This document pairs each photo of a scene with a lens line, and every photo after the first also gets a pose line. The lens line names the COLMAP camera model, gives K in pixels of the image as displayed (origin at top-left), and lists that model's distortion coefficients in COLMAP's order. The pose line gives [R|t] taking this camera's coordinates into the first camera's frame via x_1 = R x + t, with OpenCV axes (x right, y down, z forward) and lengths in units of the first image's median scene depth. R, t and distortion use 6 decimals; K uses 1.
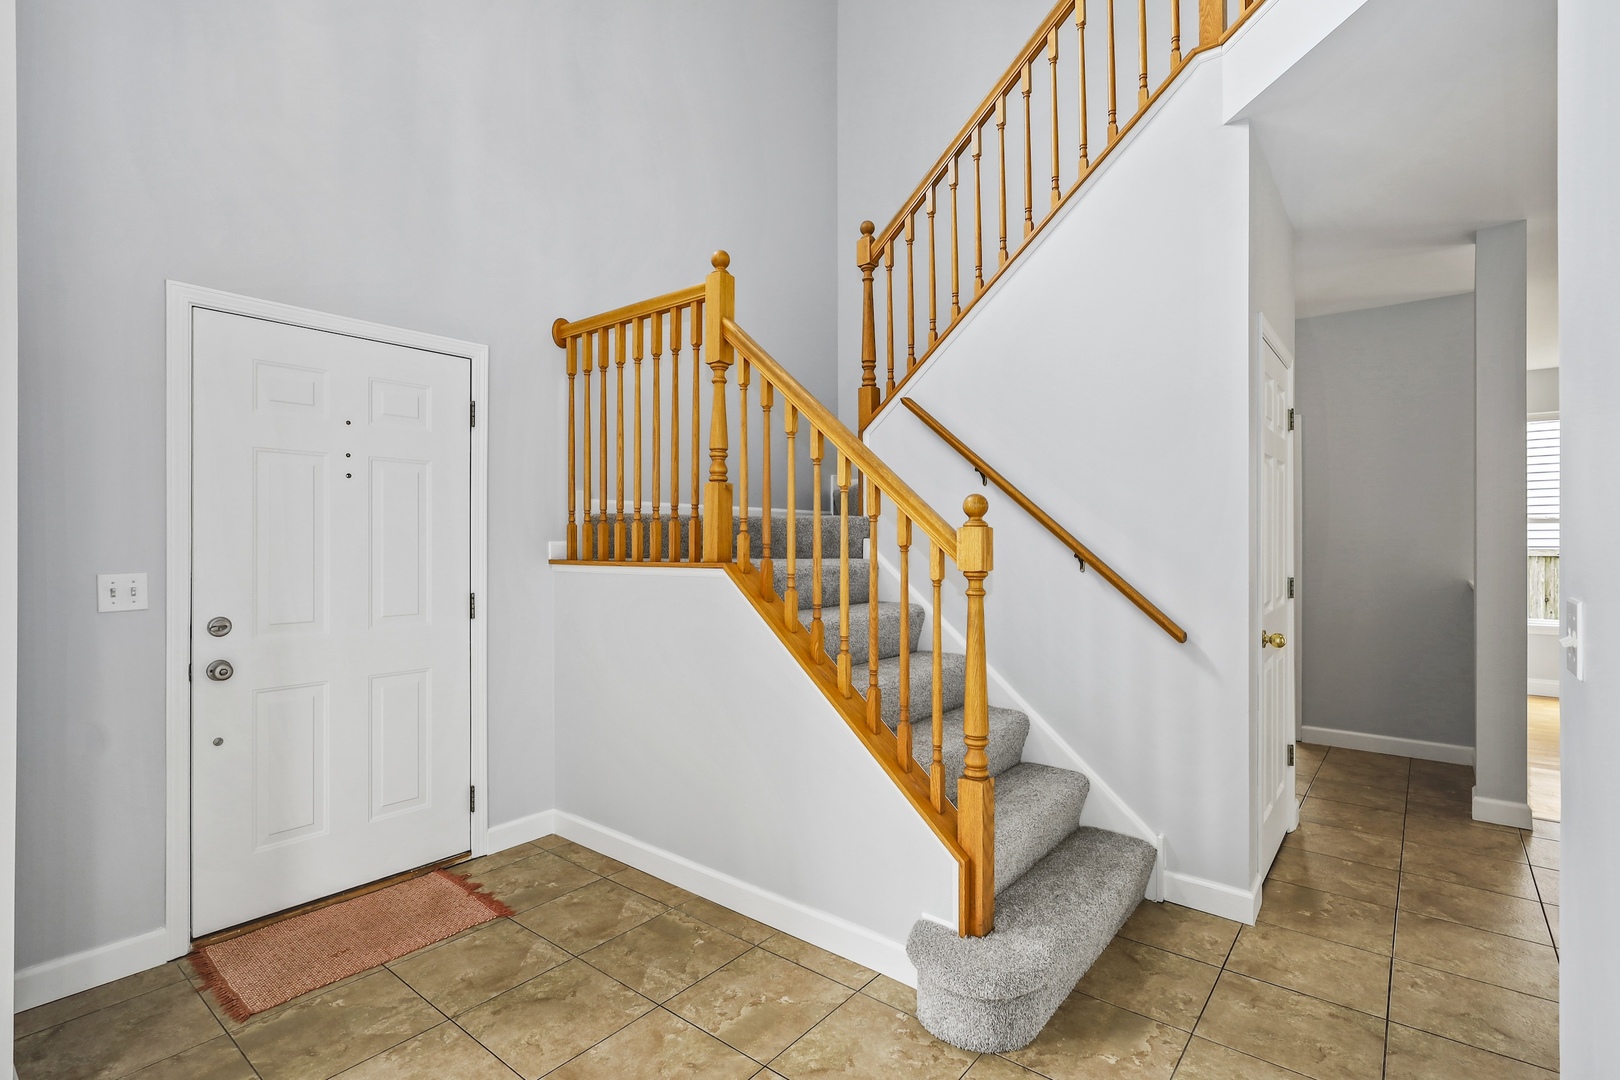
lens RADIAL K [[772.0, 0, 804.1], [0, 772.0, 537.6], [0, 0, 1]] dist [0.001309, -0.000546]
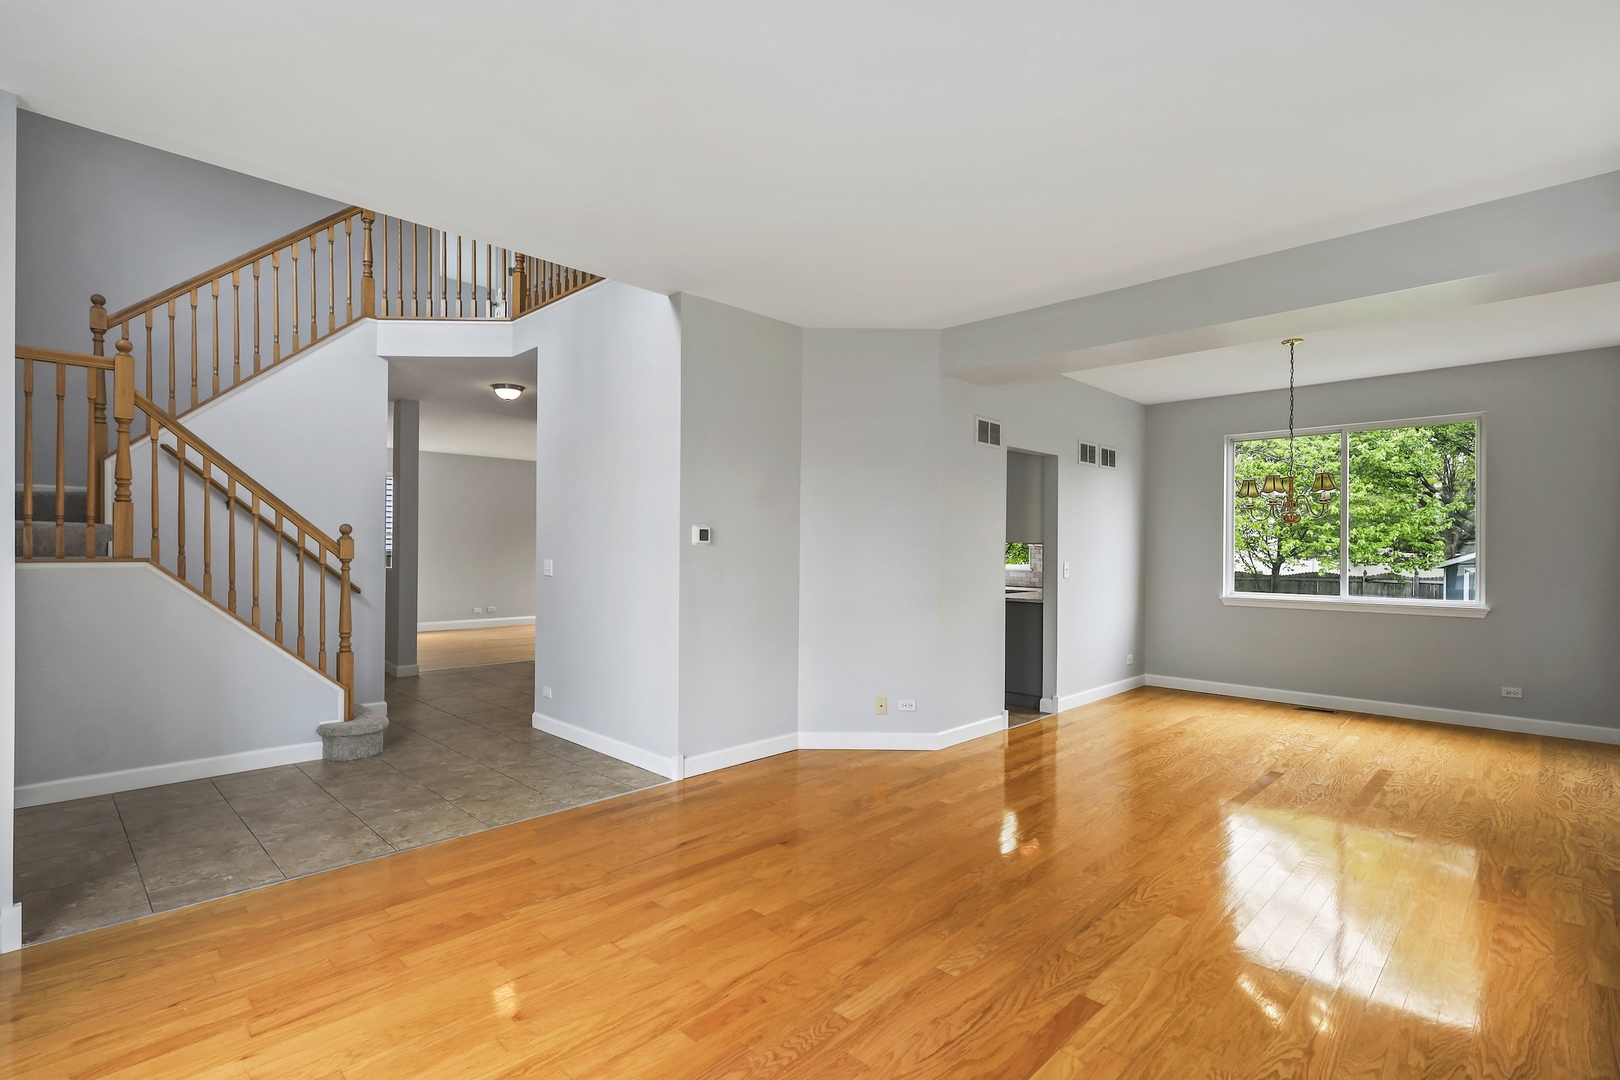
lens RADIAL K [[772.0, 0, 811.6], [0, 772.0, 543.0], [0, 0, 1]] dist [0.001309, -0.000546]
pose [[0.080683, 0.015208, 0.996624, -1.407598], [-0.010777, 0.999838, -0.014384, 0.011241], [-0.996682, -0.009580, 0.080834, -0.374943]]
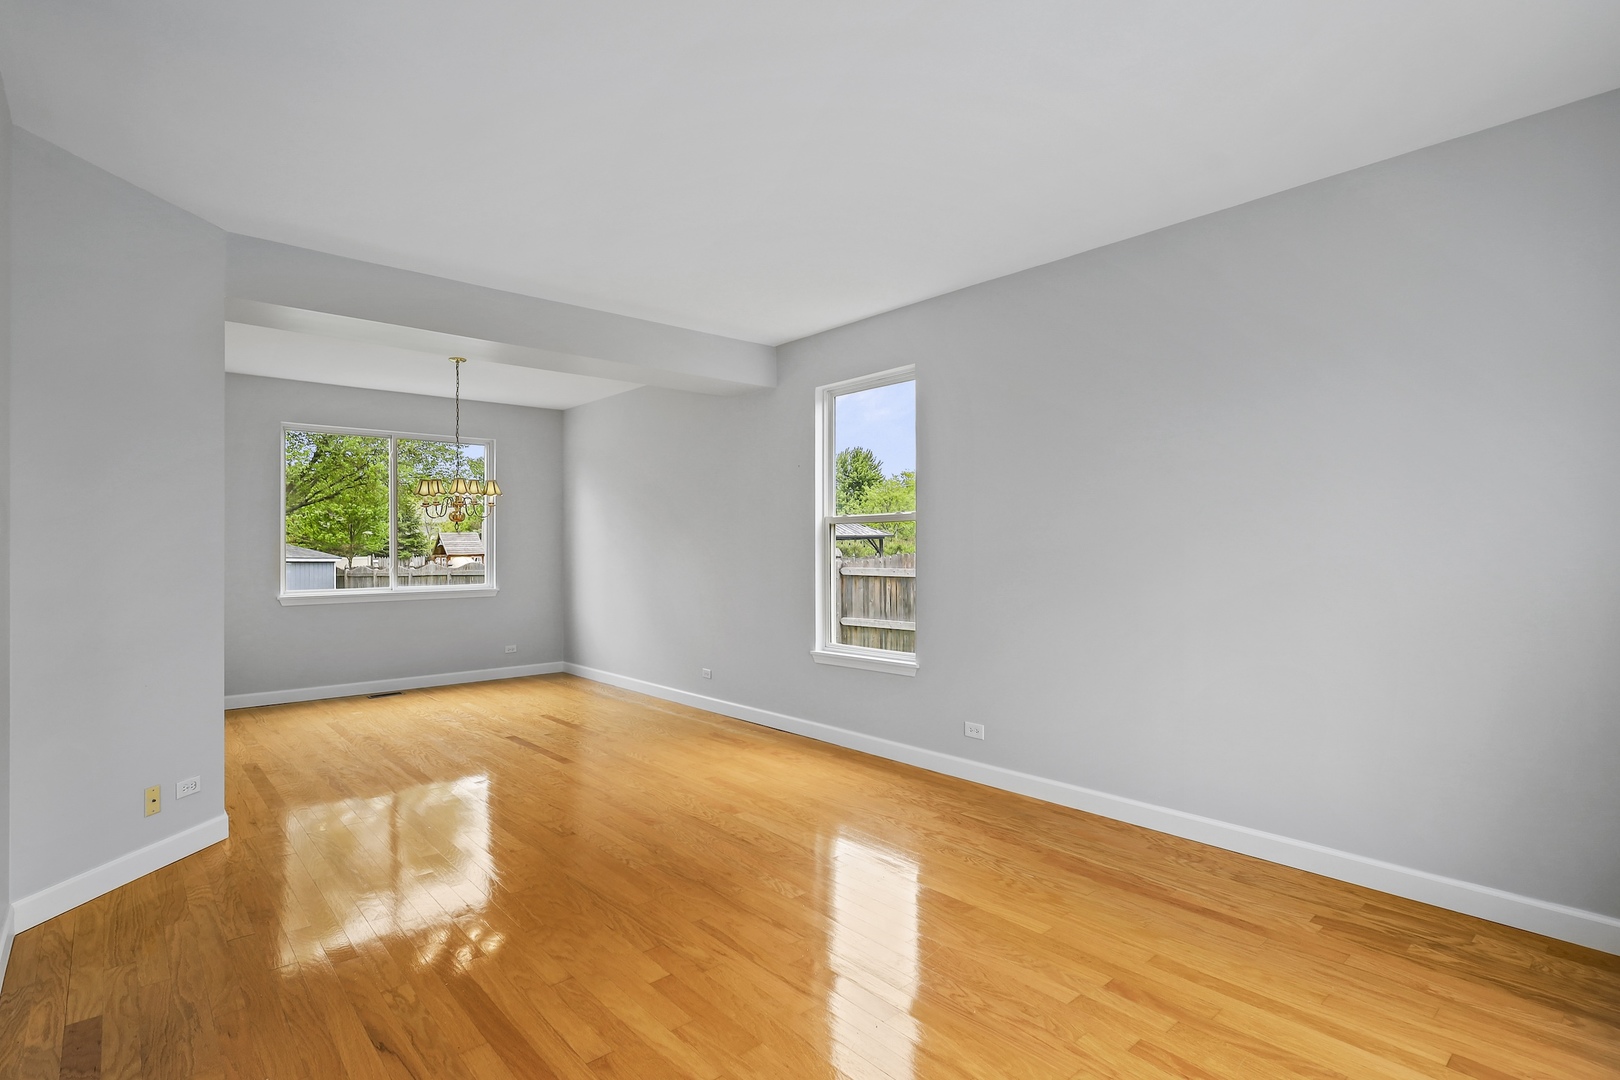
lens RADIAL K [[772.0, 0, 816.3], [0, 772.0, 546.7], [0, 0, 1]] dist [0.001309, -0.000546]
pose [[-0.988677, 0.005881, 0.149943, -0.763180], [0.005147, 0.999973, -0.005283, 0.004622], [-0.149970, -0.004451, -0.988680, 0.518715]]
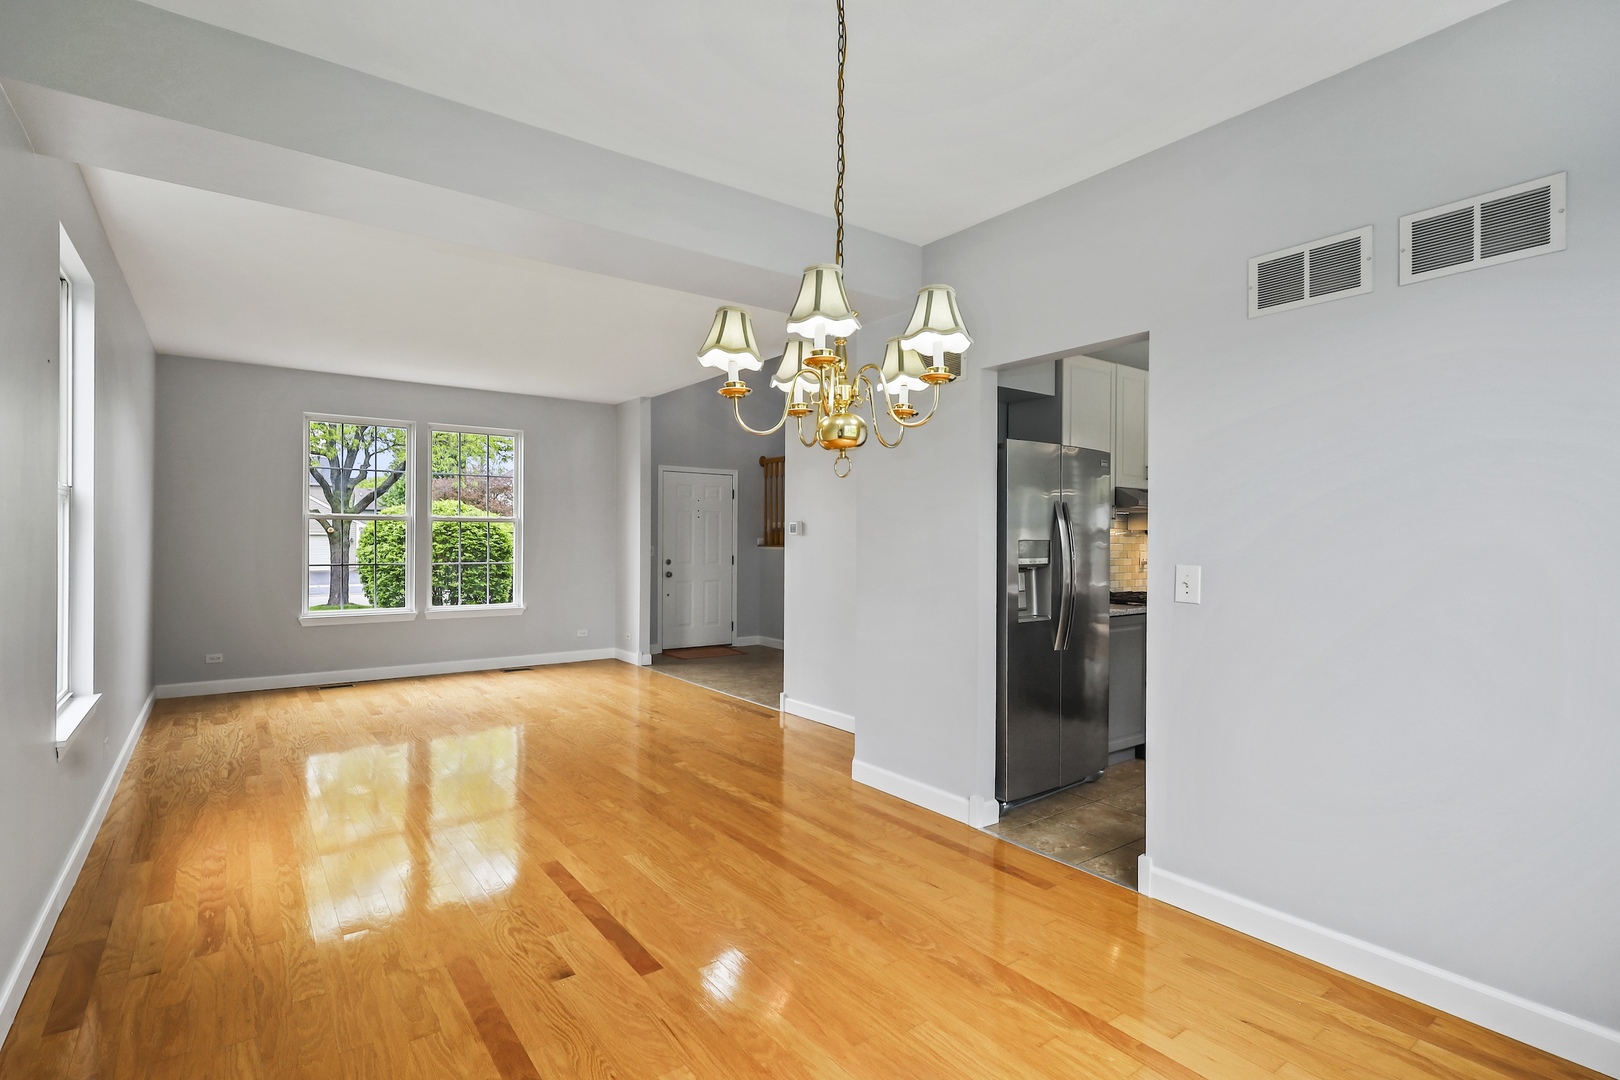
lens RADIAL K [[772.0, 0, 797.1], [0, 772.0, 538.8], [0, 0, 1]] dist [0.001309, -0.000546]
pose [[0.969191, 0.005750, -0.246245, 0.569271], [-0.004791, 0.999978, 0.004492, -0.006281], [0.246265, -0.003174, 0.969197, -1.922302]]
